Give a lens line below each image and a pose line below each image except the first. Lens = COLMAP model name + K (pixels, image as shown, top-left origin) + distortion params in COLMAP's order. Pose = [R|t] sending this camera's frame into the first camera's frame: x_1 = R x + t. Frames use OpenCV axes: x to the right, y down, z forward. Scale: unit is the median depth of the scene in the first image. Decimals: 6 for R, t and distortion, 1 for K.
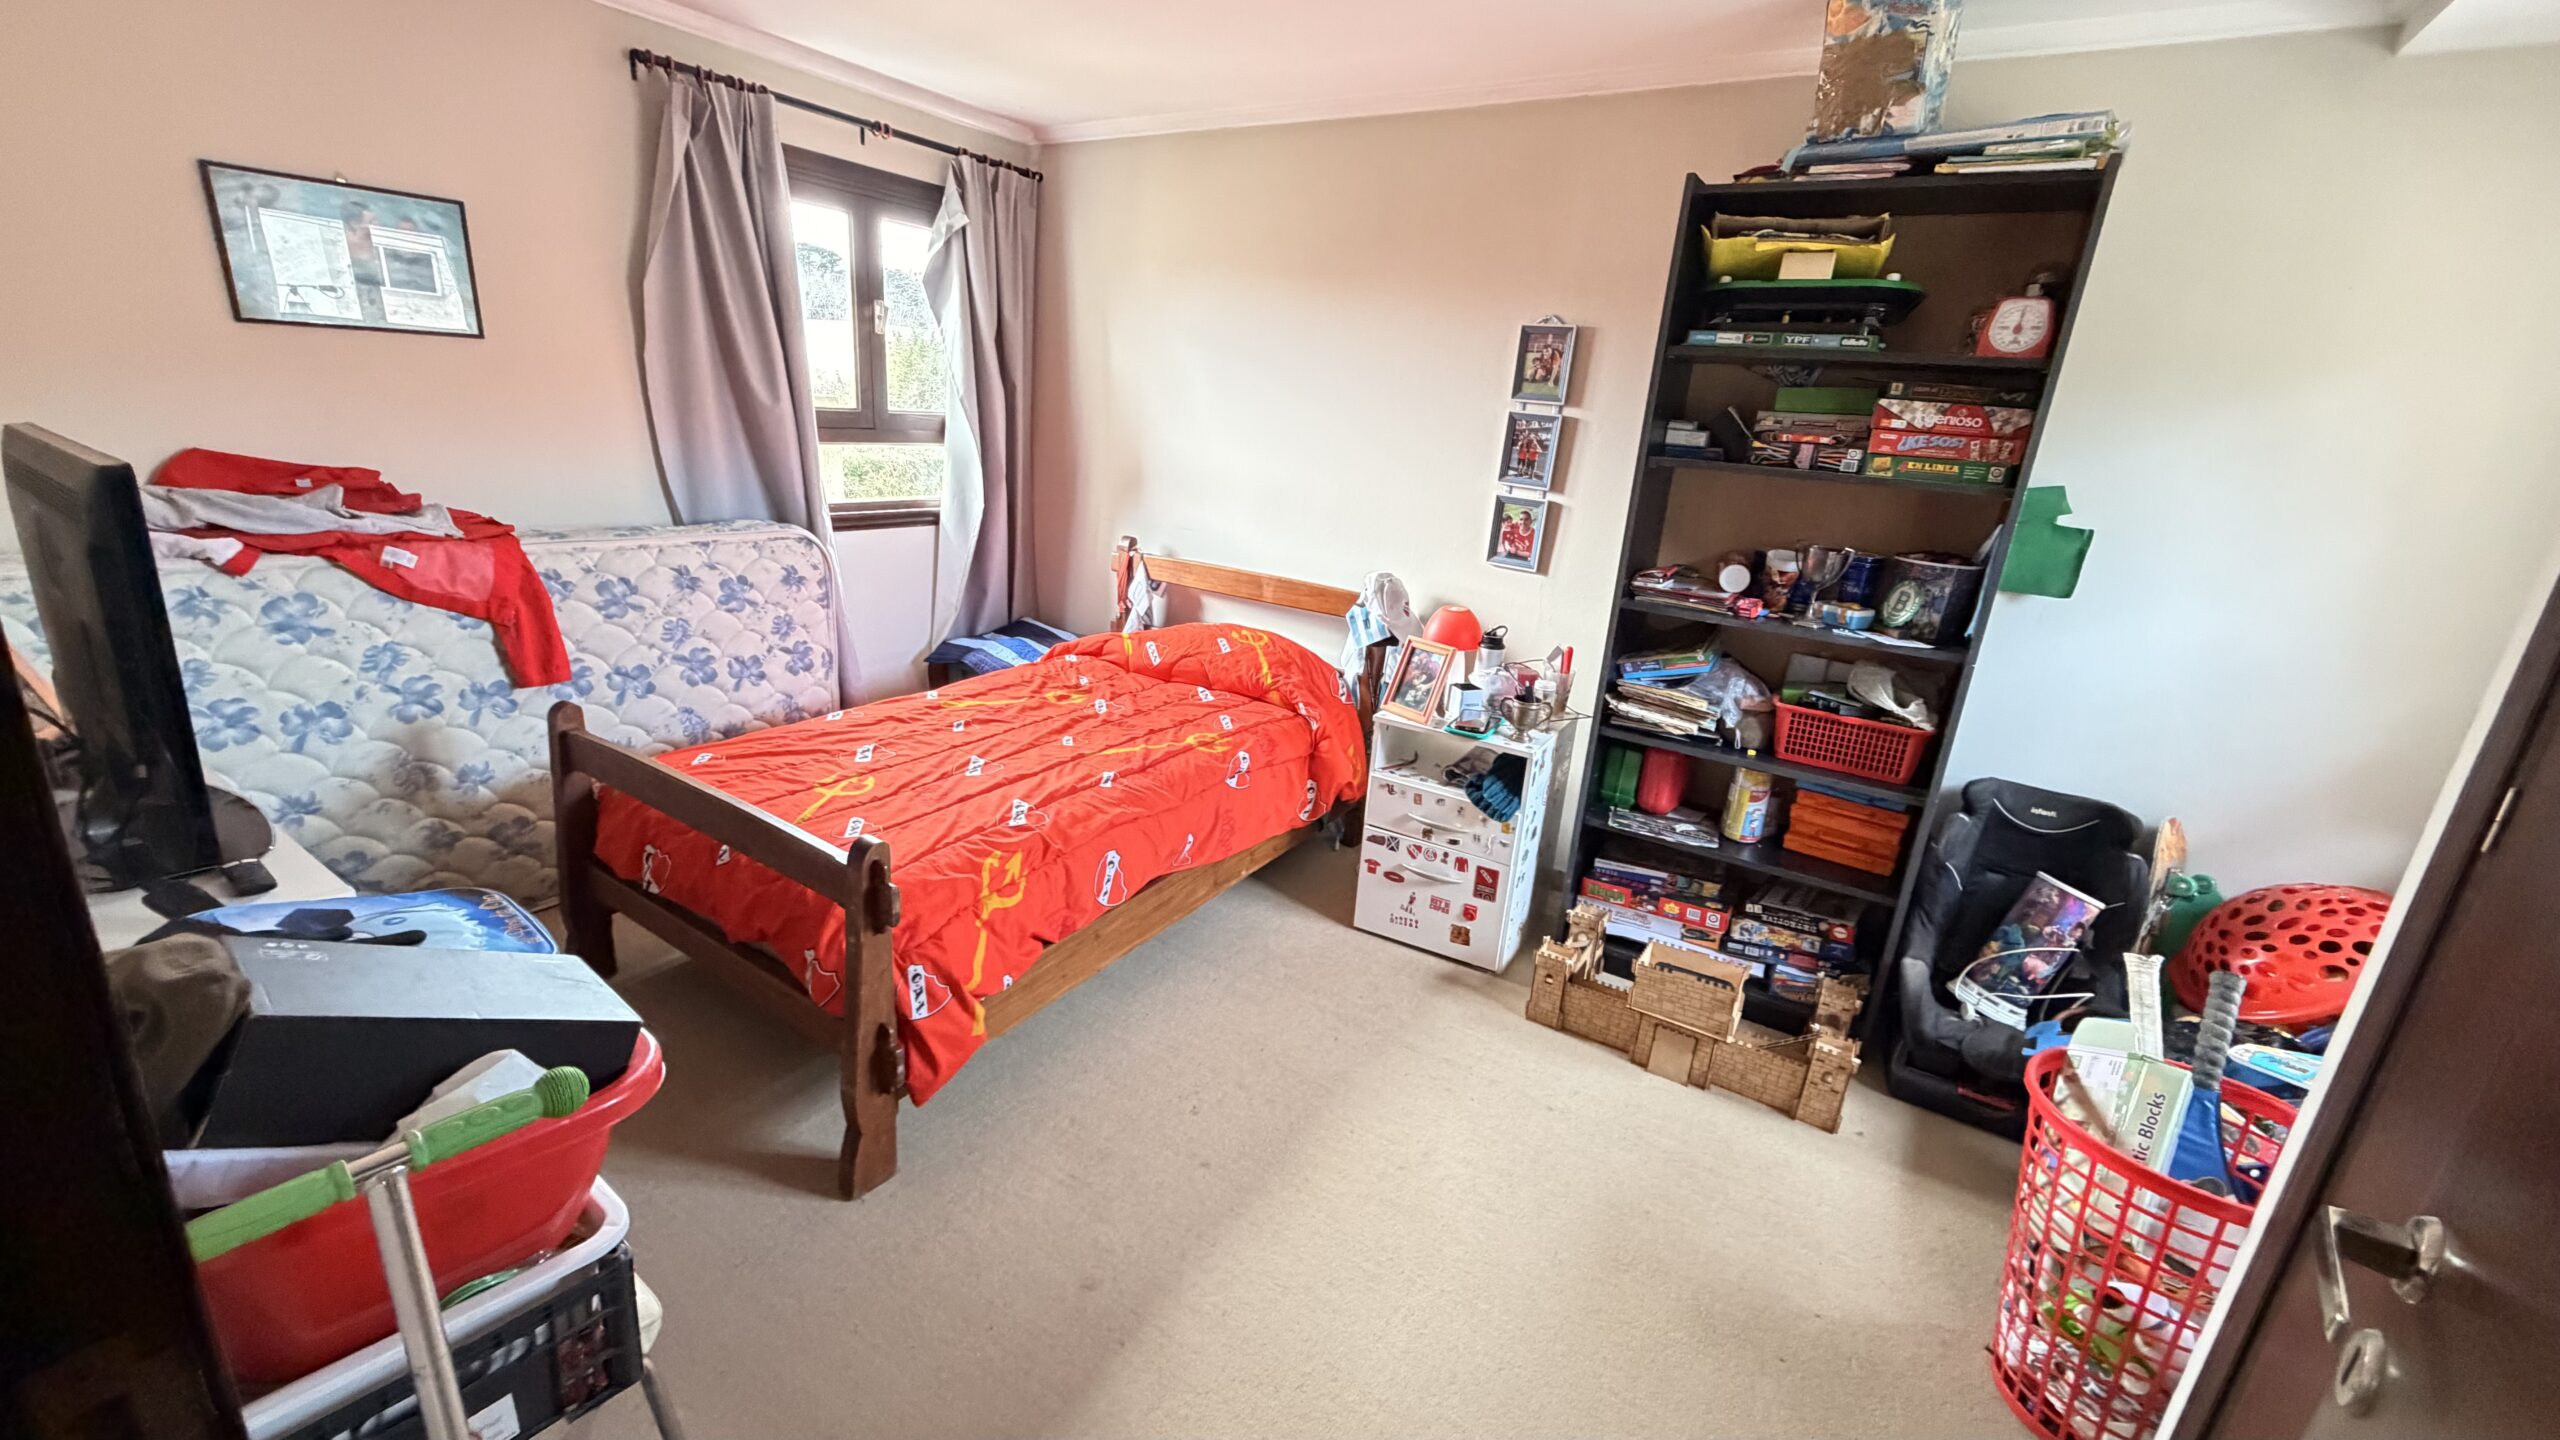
lens RADIAL K [[1012.3, 0, 1270.9], [0, 1012.3, 717.8], [0, 0, 1]] dist [0.001815, 0.000178]
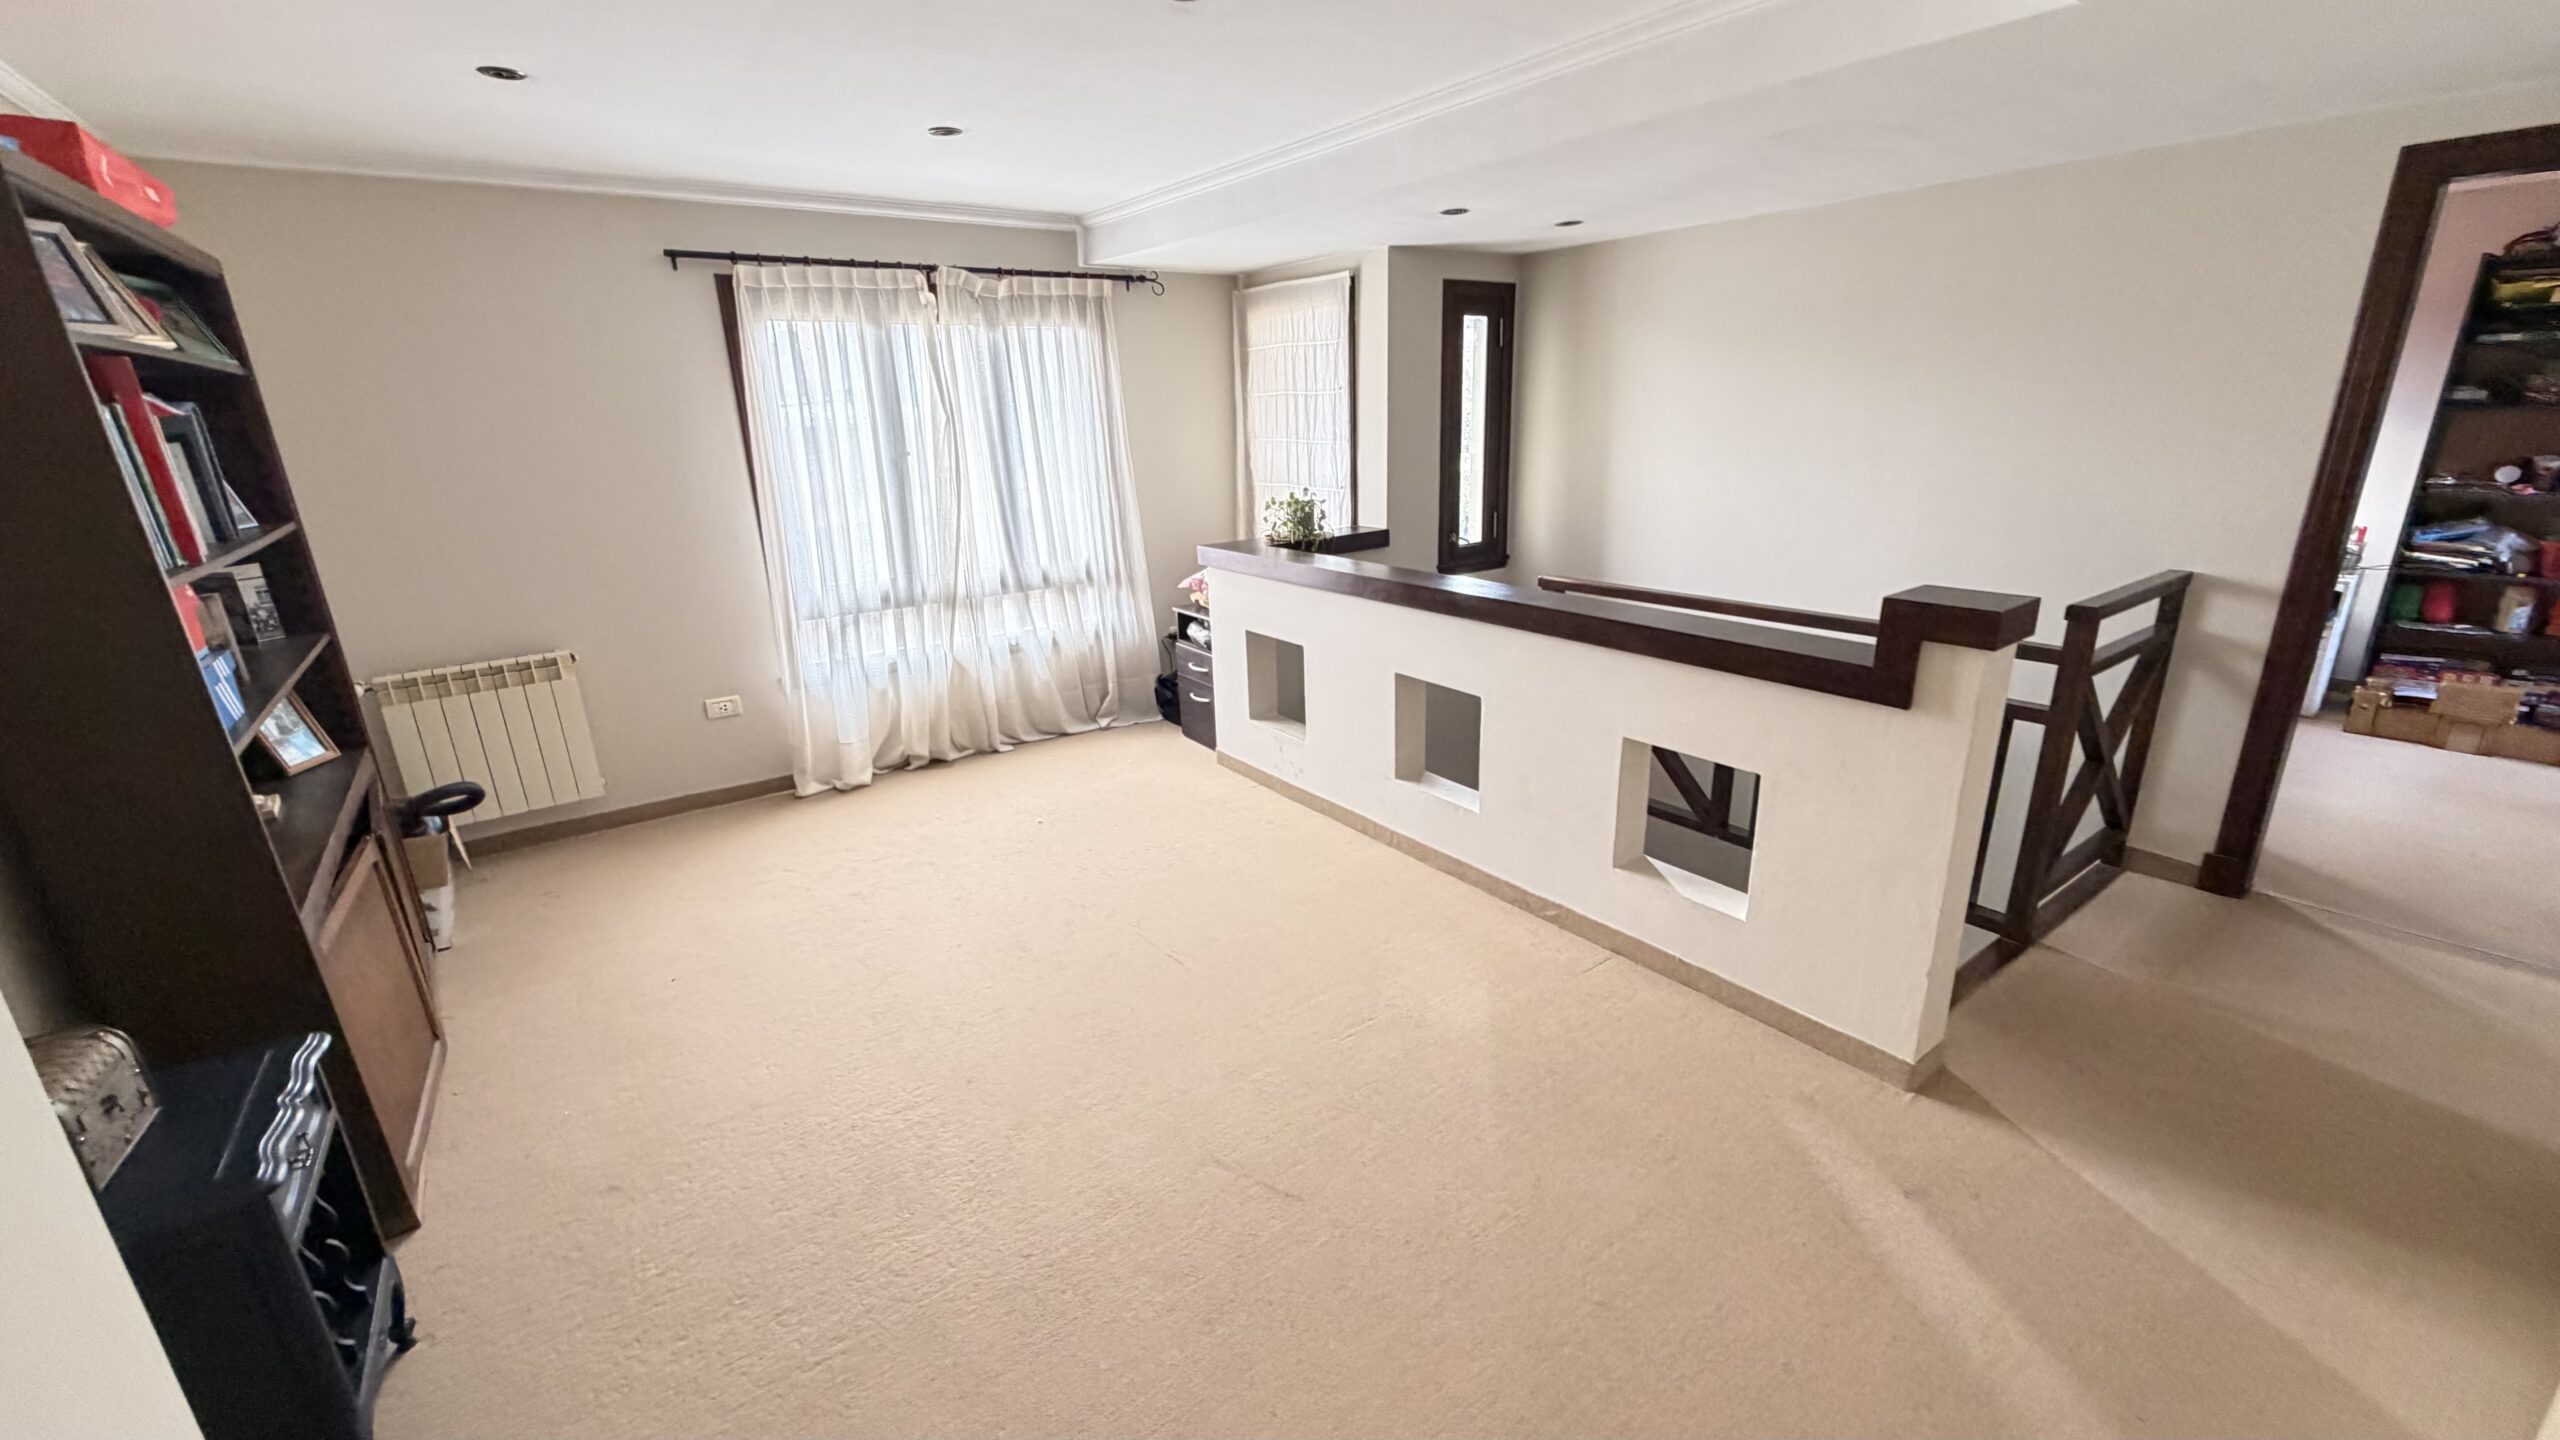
lens RADIAL K [[1012.3, 0, 1270.9], [0, 1012.3, 717.8], [0, 0, 1]] dist [0.001815, 0.000178]
pose [[0.930421, 0.012689, -0.366274, -0.843374], [-0.017836, 0.999784, -0.010672, 0.325978], [0.366059, 0.016463, 0.930446, -1.338654]]
